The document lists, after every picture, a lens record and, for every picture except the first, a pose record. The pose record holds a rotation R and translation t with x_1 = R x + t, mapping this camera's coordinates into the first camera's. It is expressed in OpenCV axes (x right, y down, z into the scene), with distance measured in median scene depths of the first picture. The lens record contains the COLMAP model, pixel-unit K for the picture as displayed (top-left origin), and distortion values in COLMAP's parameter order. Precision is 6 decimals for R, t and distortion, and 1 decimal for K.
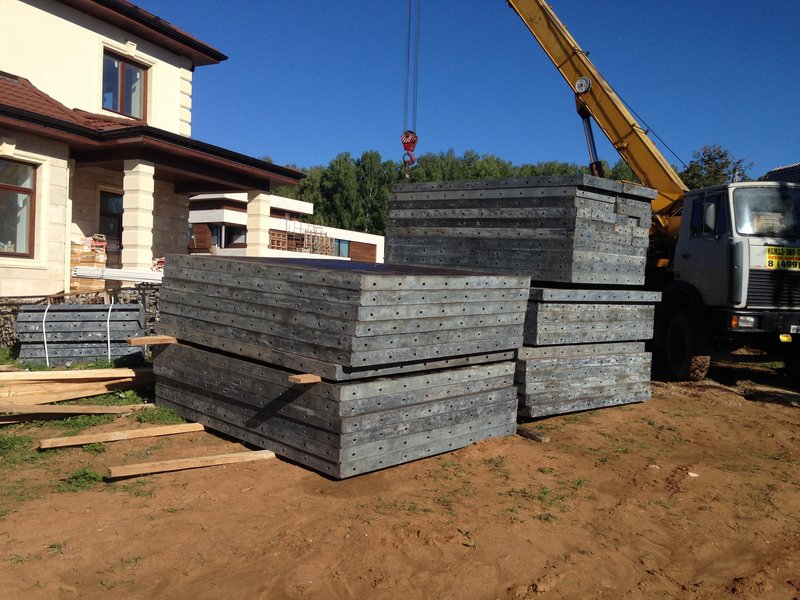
lens RADIAL K [[774.1, 0, 400.0], [0, 774.1, 300.0], [0, 0, 1]] dist [0.005375, 0.003025]
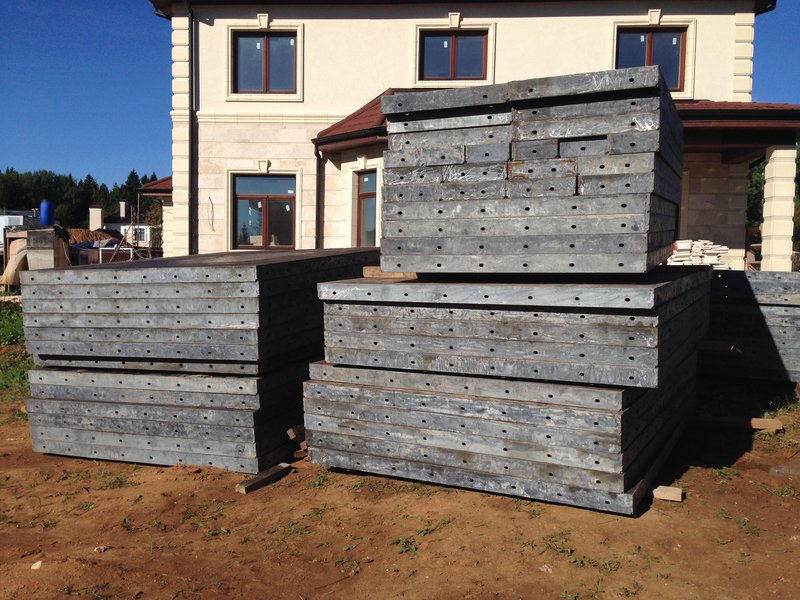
lens RADIAL K [[727.6, 0, 400.2], [0, 727.6, 281.9], [0, 0, 1]] dist [0.003263, 0.004611]
pose [[0.355757, 0.014406, -0.934467, 0.886269], [-0.002957, 0.999894, 0.014288, -0.026229], [0.934574, -0.002320, 0.355762, 0.905638]]
